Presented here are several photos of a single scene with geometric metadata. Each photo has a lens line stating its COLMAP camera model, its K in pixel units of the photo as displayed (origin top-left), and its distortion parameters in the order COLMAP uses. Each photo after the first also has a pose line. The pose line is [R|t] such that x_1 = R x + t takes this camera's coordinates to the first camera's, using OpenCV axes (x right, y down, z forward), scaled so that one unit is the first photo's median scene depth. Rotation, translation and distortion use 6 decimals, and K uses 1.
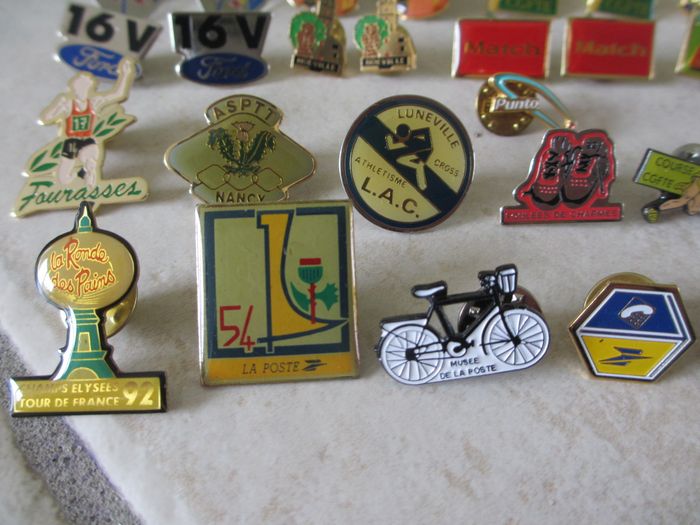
lens RADIAL K [[575.3, 0, 350.0], [0, 575.3, 262.5], [0, 0, 1]] dist [-0.061960, 0.020130]
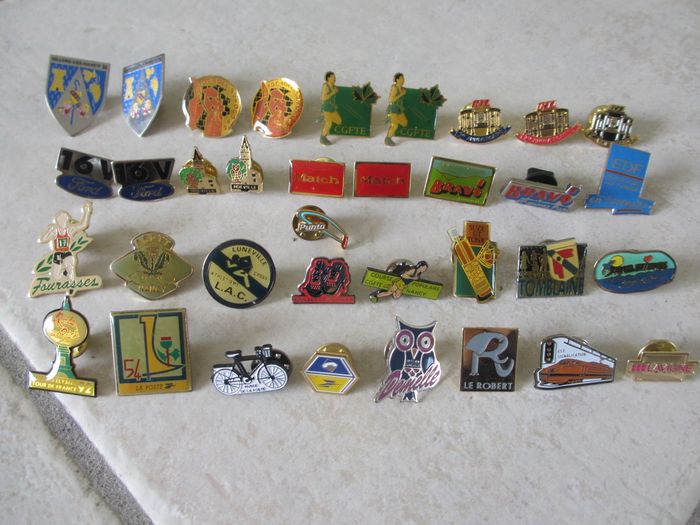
lens RADIAL K [[575.3, 0, 350.0], [0, 575.3, 262.5], [0, 0, 1]] dist [-0.061960, 0.020130]
pose [[0.999416, 0.006109, 0.033618, 0.405648], [-0.010647, 0.990582, 0.136503, -0.477943], [-0.032467, -0.136782, 0.990069, -0.886081]]
